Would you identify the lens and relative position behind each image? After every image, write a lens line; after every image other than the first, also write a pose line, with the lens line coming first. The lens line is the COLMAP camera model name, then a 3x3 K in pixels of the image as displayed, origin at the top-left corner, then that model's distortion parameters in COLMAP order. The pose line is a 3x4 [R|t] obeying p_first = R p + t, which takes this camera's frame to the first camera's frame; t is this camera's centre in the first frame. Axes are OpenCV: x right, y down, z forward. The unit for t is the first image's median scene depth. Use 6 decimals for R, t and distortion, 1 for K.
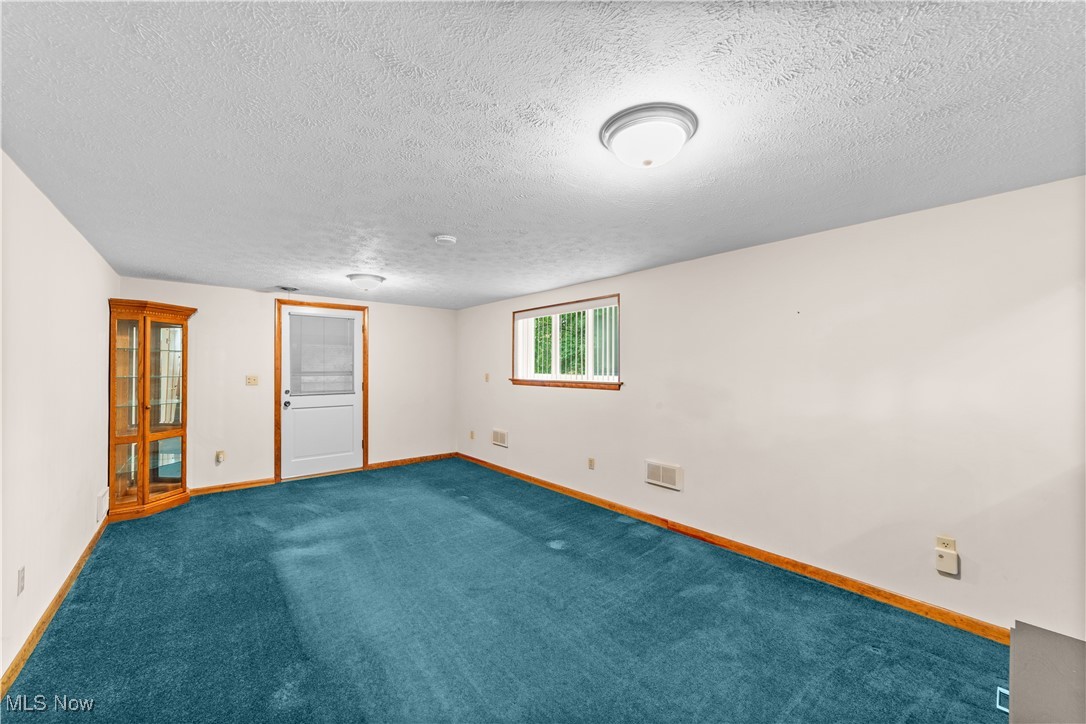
lens RADIAL K [[422.9, 0, 534.2], [0, 422.9, 362.7], [0, 0, 1]] dist [-0.005720, 0.003856]
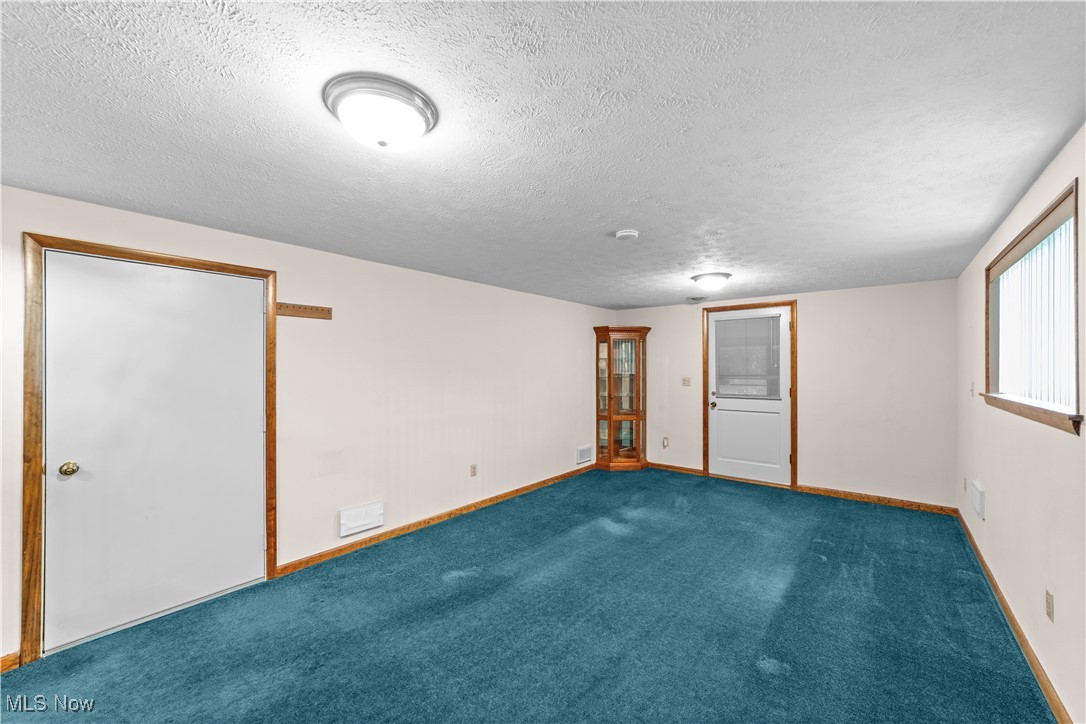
lens RADIAL K [[422.9, 0, 544.6], [0, 422.9, 367.3], [0, 0, 1]] dist [-0.005720, 0.003856]
pose [[0.200074, -0.002917, -0.979776, 0.439525], [0.012005, 0.999928, -0.000526, -0.002094], [0.979707, -0.011657, 0.200095, 0.423028]]
